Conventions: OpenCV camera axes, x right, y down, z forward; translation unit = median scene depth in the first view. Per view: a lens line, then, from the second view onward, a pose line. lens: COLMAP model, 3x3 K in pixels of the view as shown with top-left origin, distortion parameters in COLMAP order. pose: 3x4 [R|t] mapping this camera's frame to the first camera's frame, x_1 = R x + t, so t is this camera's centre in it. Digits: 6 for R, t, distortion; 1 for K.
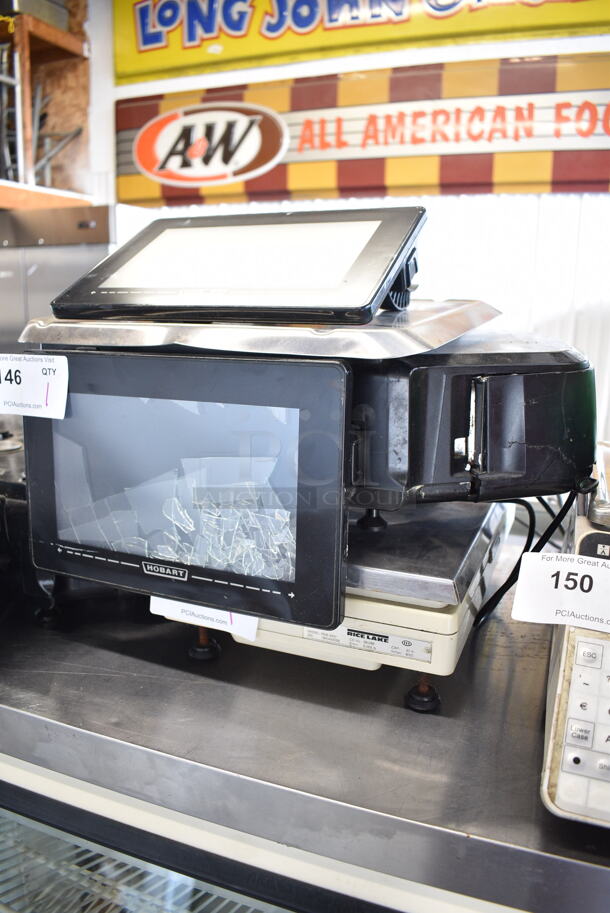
lens RADIAL K [[698.3, 0, 307.2], [0, 698.3, 465.4], [0, 0, 1]] dist [-0.104324, 0.011008]
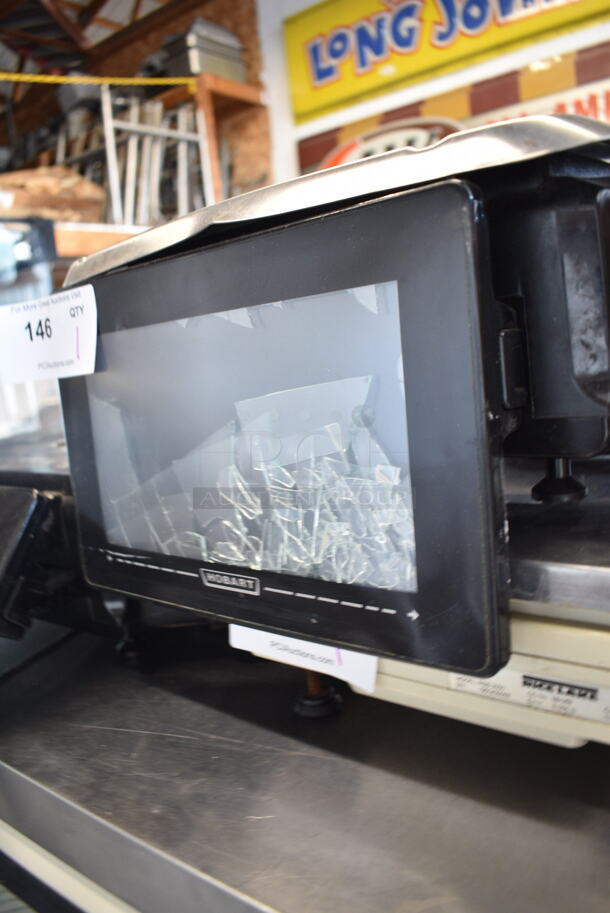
lens RADIAL K [[698.3, 0, 307.2], [0, 698.3, 465.4], [0, 0, 1]] dist [-0.104324, 0.011008]
pose [[0.951218, -0.068152, -0.300897, 0.067899], [0.052562, 0.996837, -0.059616, 0.085242], [0.304008, 0.040892, 0.951791, 0.390308]]
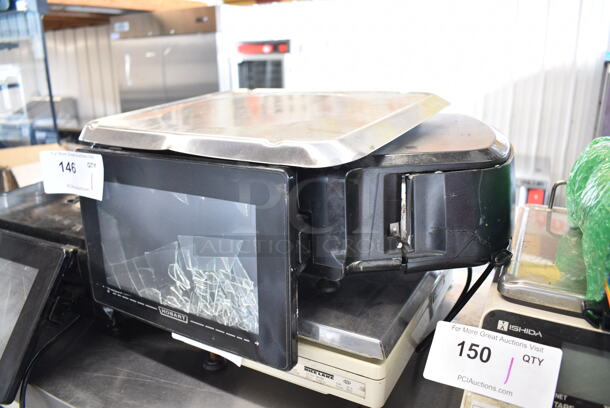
lens RADIAL K [[466.5, 0, 305.0], [0, 466.5, 204.0], [0, 0, 1]] dist [-0.104324, 0.011008]
pose [[0.992688, 0.006404, -0.120537, 0.155197], [0.001294, 0.997970, 0.063675, -0.118760], [0.120700, -0.063365, 0.990665, 0.154230]]
